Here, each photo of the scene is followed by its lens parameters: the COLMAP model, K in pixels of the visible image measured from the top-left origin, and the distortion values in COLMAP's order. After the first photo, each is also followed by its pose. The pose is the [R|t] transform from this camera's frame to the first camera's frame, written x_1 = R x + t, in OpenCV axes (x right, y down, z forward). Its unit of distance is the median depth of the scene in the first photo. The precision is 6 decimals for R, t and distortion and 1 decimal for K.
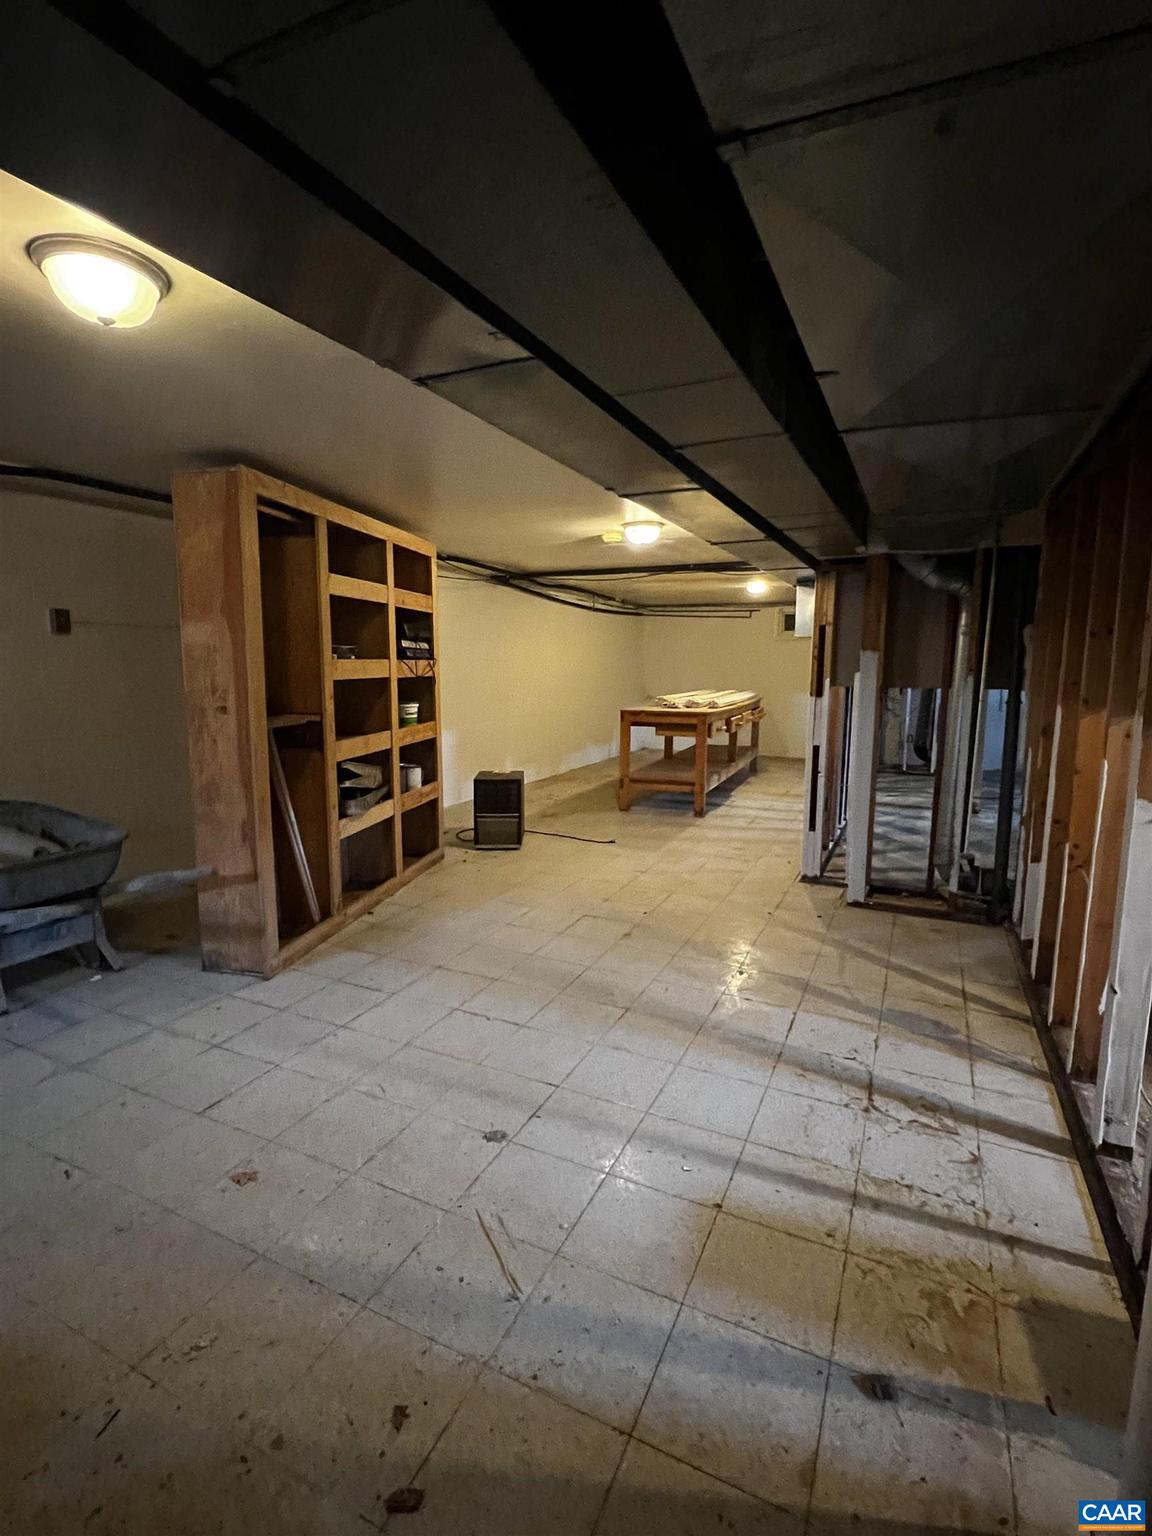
lens RADIAL K [[748.5, 0, 578.9], [0, 748.5, 764.4], [0, 0, 1]] dist [-0.000466, 0.000694]
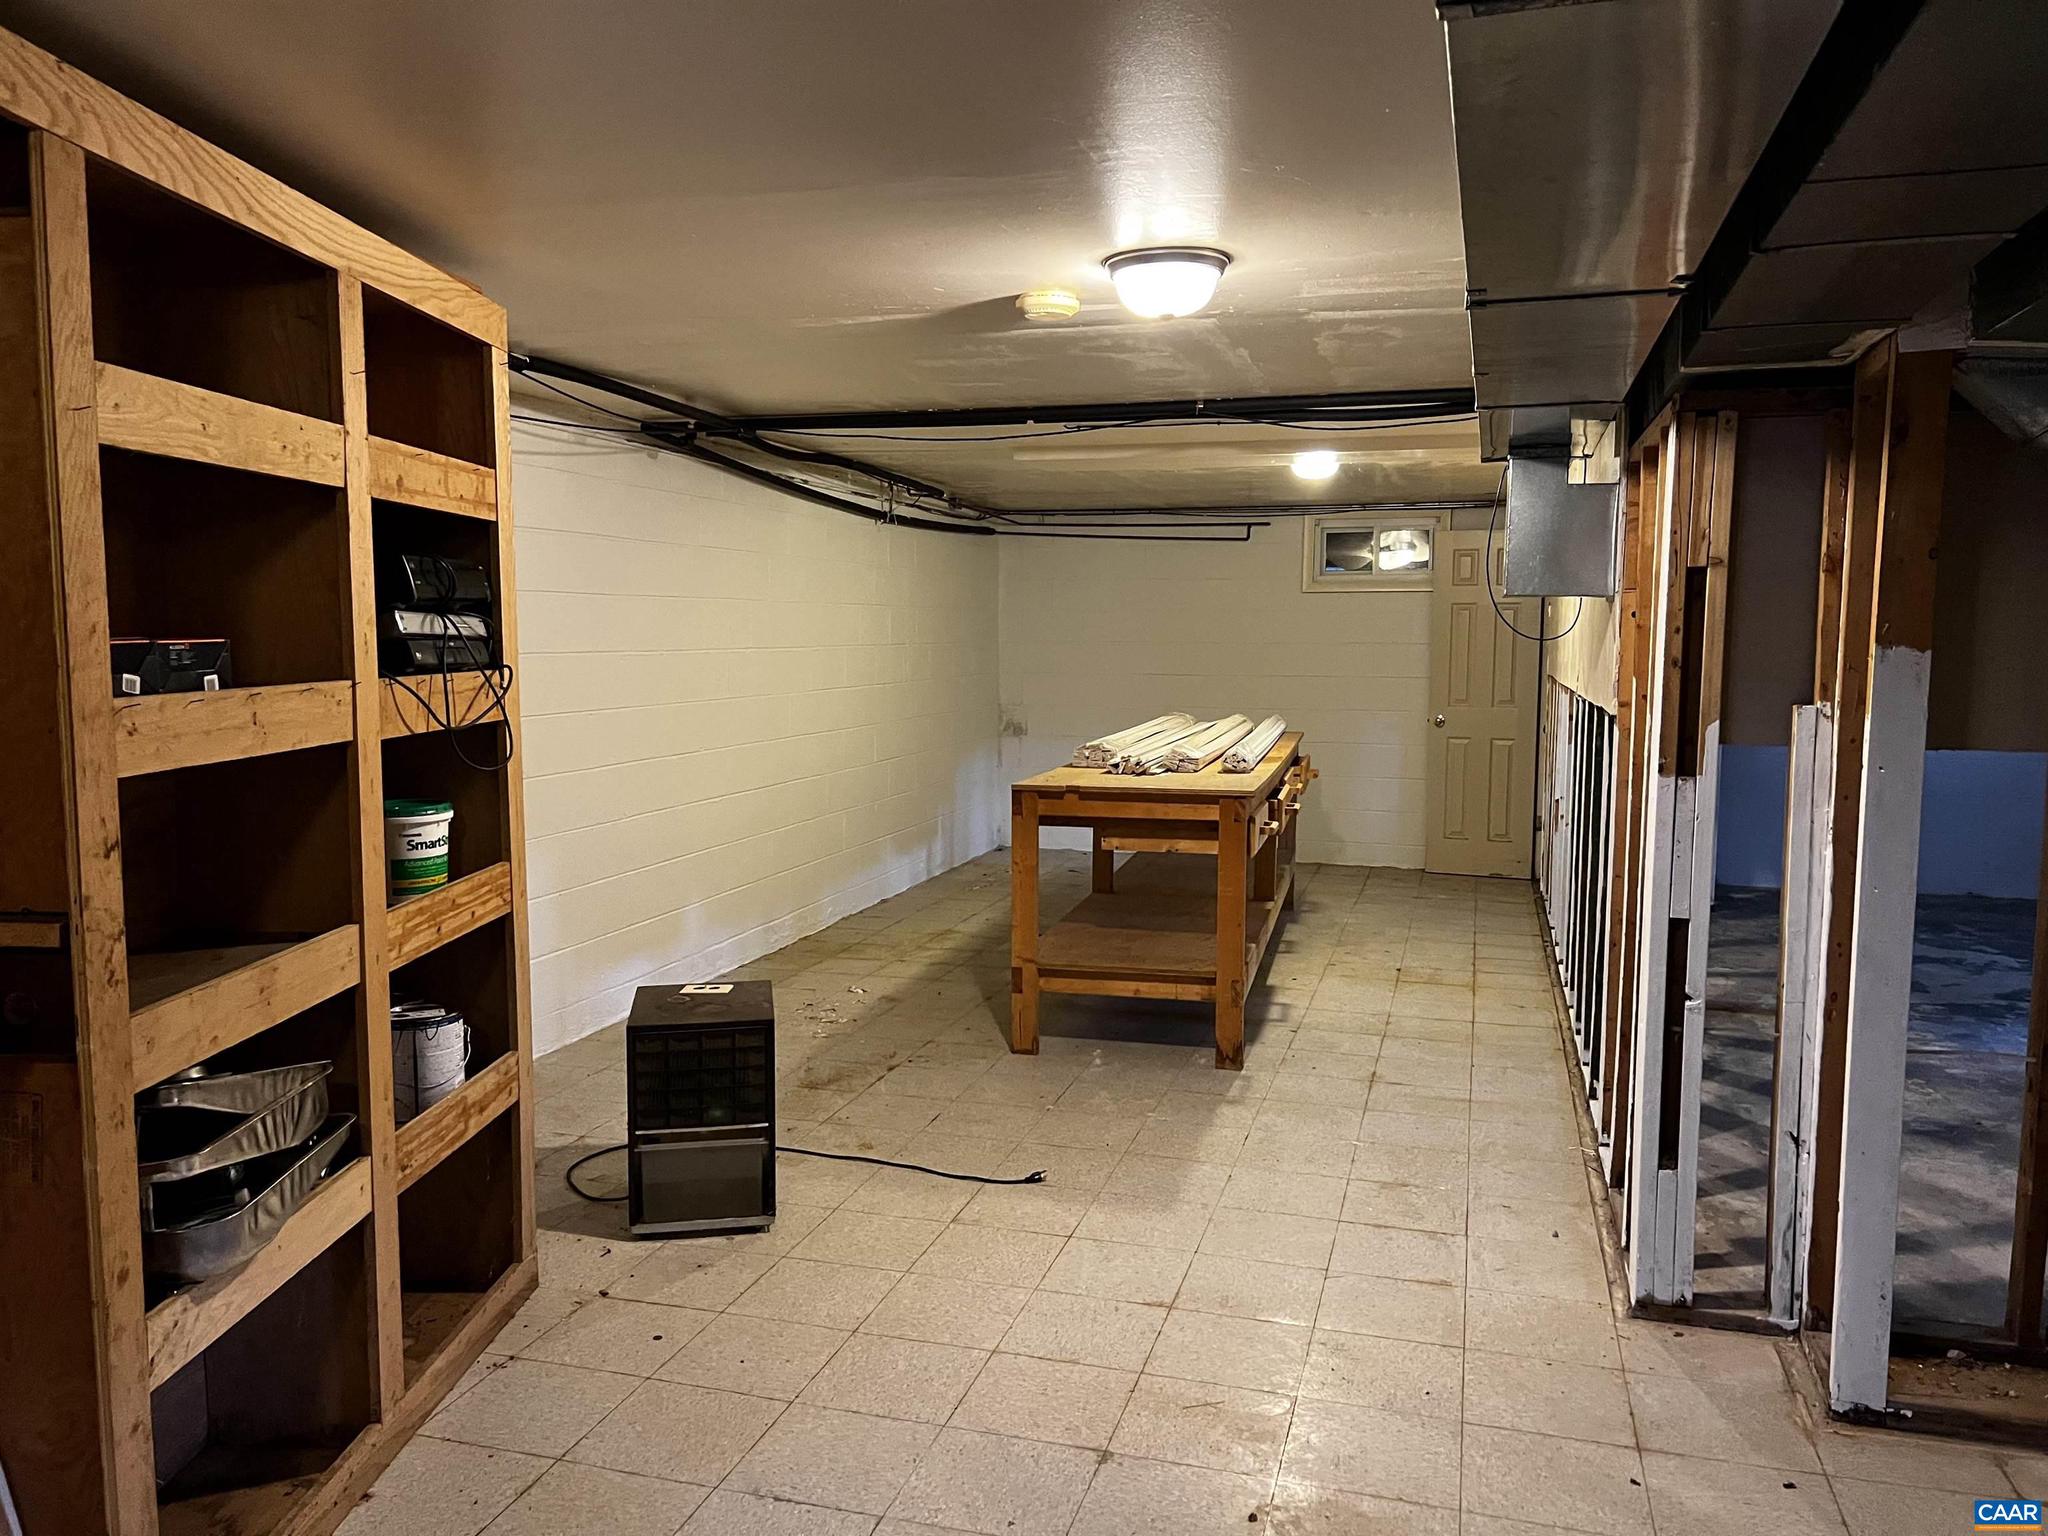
lens RADIAL K [[1596.8, 0, 1043.7], [0, 1596.8, 776.6], [0, 0, 1]] dist [0.009701, -0.008330]
pose [[0.987380, -0.016344, 0.157522, -0.095697], [0.023436, 0.998789, -0.043268, -0.076363], [-0.156624, 0.046414, 0.986567, 0.383653]]
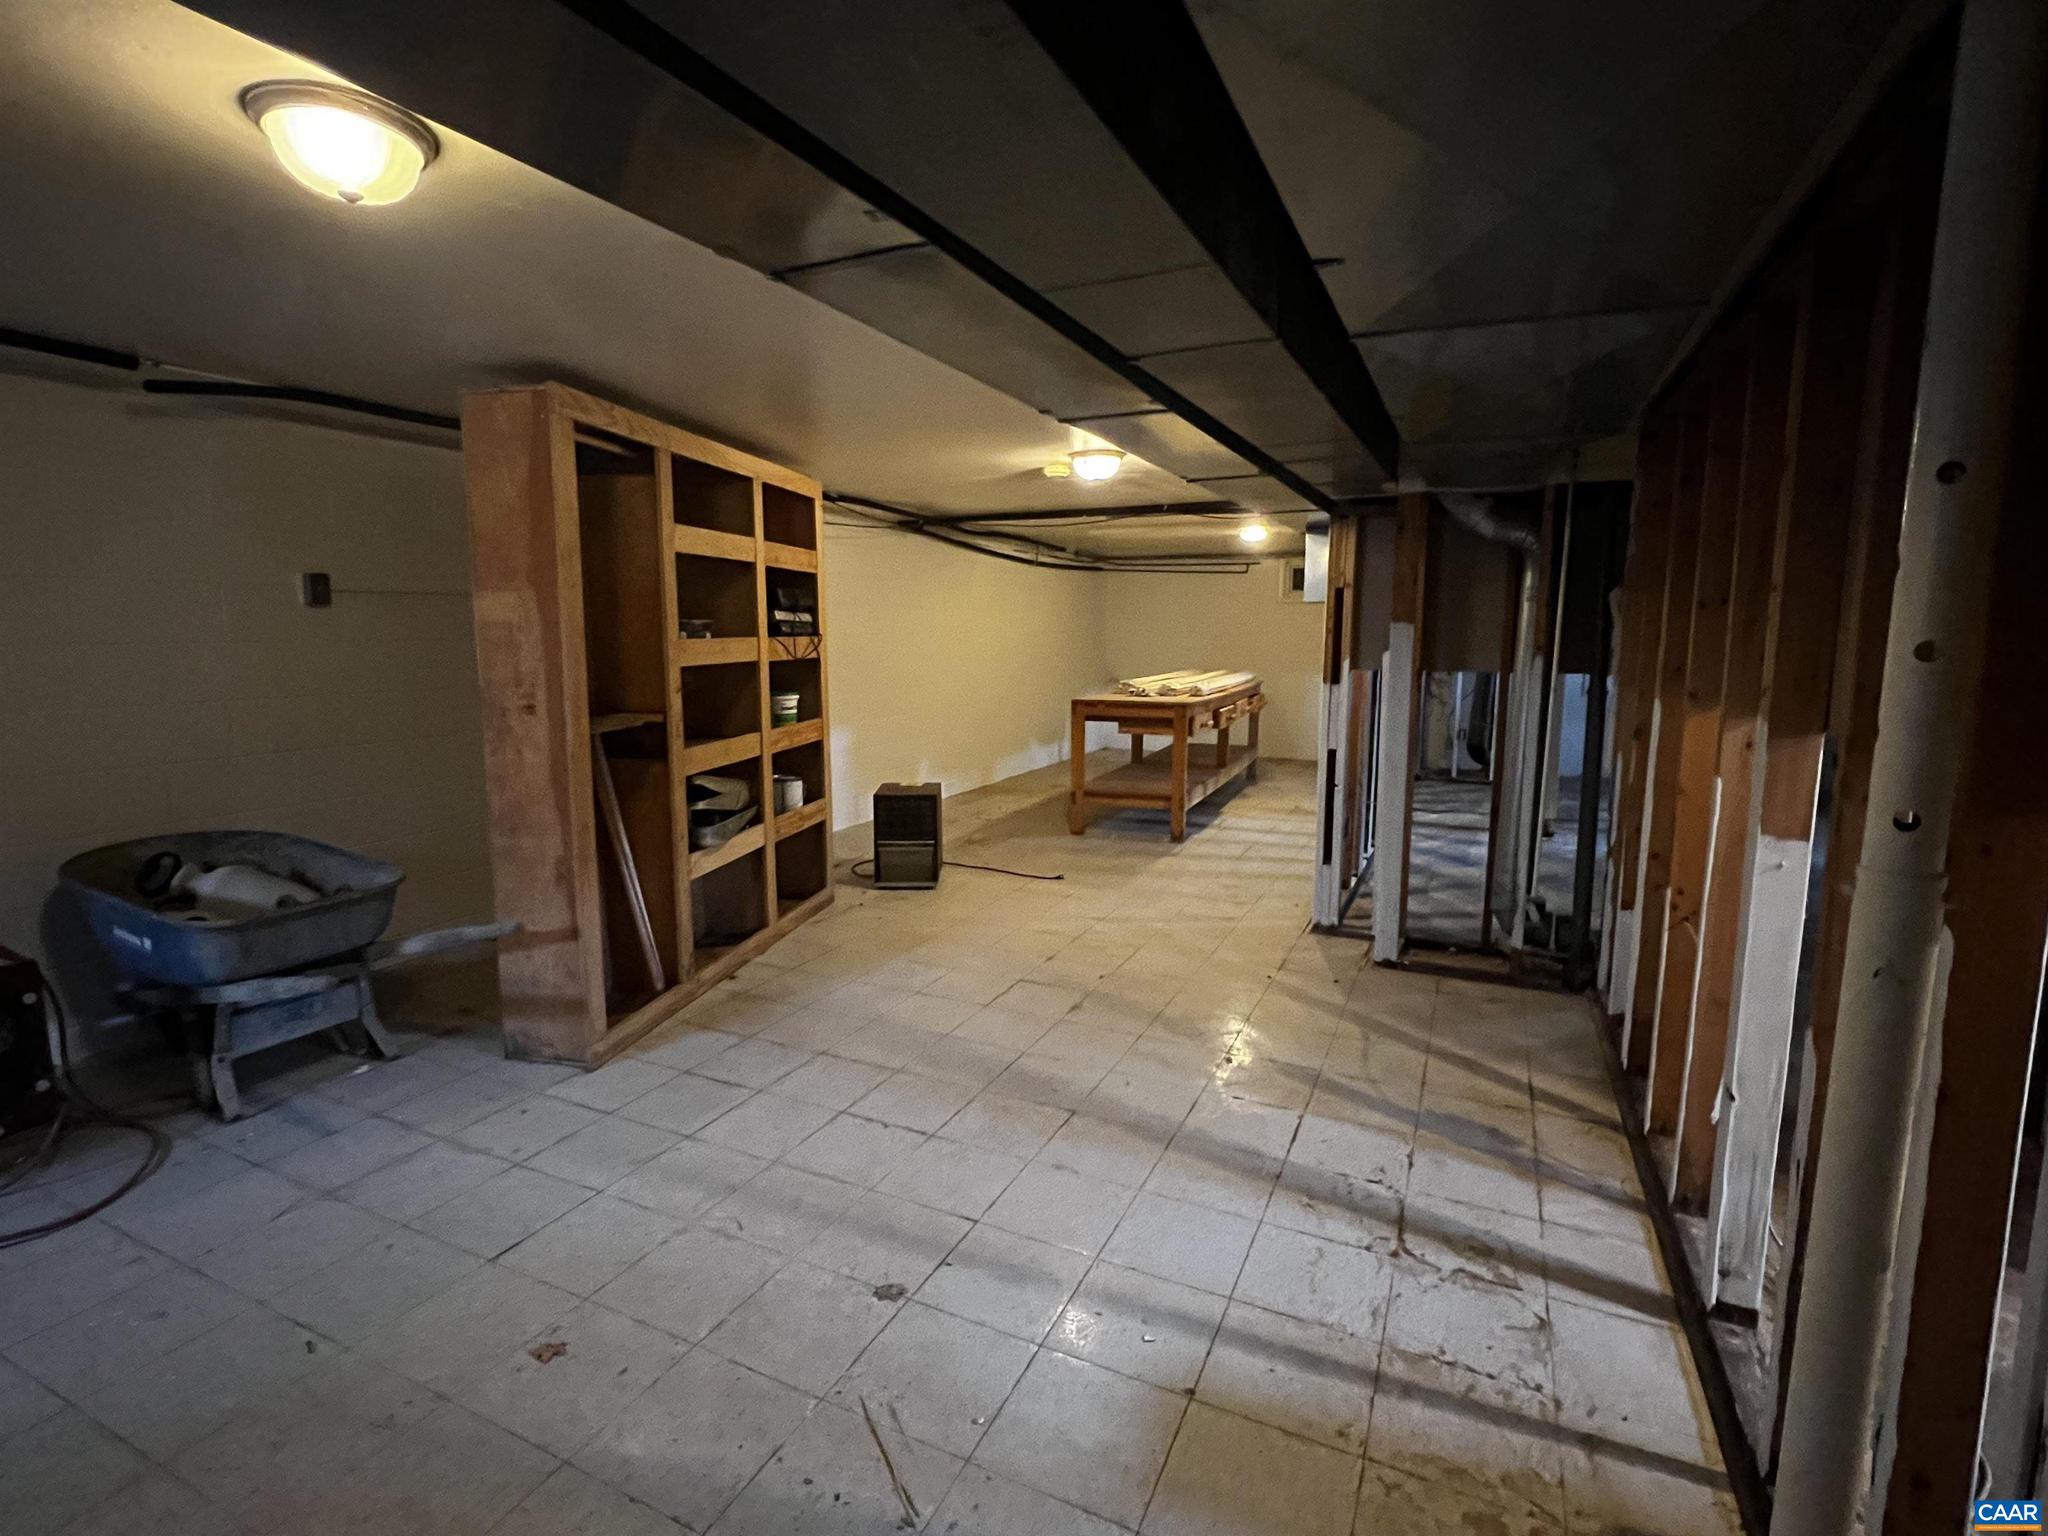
lens RADIAL K [[998.0, 0, 1014.4], [0, 998.0, 764.2], [0, 0, 1]] dist [-0.000466, 0.000694]
pose [[0.999965, -0.004193, -0.007286, 0.010367], [0.004171, 0.999987, -0.003040, -0.010085], [0.007298, 0.003009, 0.999969, 0.007999]]
